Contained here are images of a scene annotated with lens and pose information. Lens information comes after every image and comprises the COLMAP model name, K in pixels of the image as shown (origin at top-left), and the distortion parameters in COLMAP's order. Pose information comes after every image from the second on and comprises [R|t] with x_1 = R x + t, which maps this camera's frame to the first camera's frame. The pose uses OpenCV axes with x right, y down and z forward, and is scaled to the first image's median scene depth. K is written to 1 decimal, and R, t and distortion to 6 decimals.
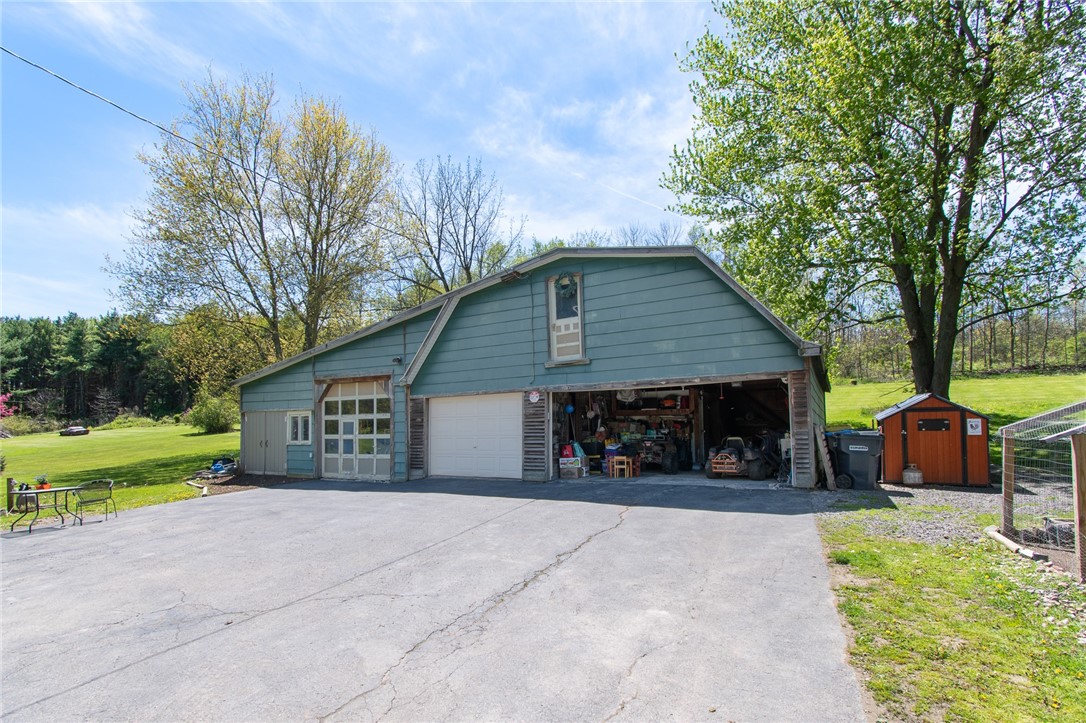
lens RADIAL K [[479.7, 0, 543.0], [0, 479.7, 359.5], [0, 0, 1]] dist [0.007311, -0.001383]
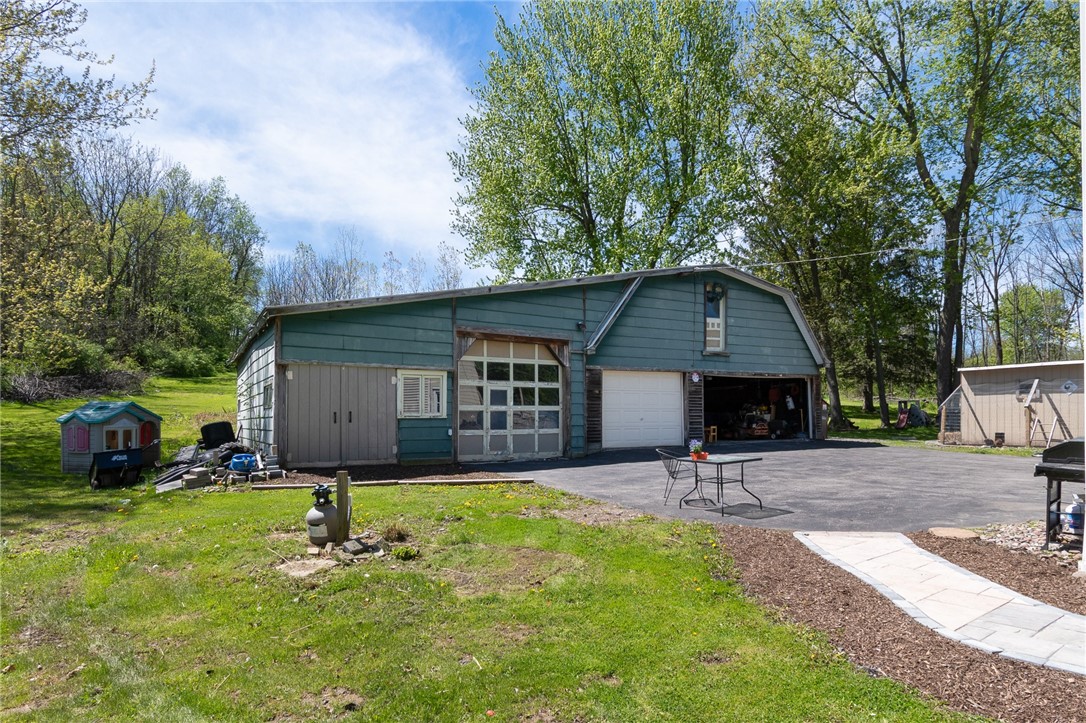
lens RADIAL K [[479.7, 0, 542.8], [0, 479.7, 362.4], [0, 0, 1]] dist [0.007311, -0.001383]
pose [[0.613857, 0.099243, 0.783154, -1.076073], [-0.116152, 0.992624, -0.034744, 0.113182], [-0.780825, -0.069637, 0.620856, 0.489814]]
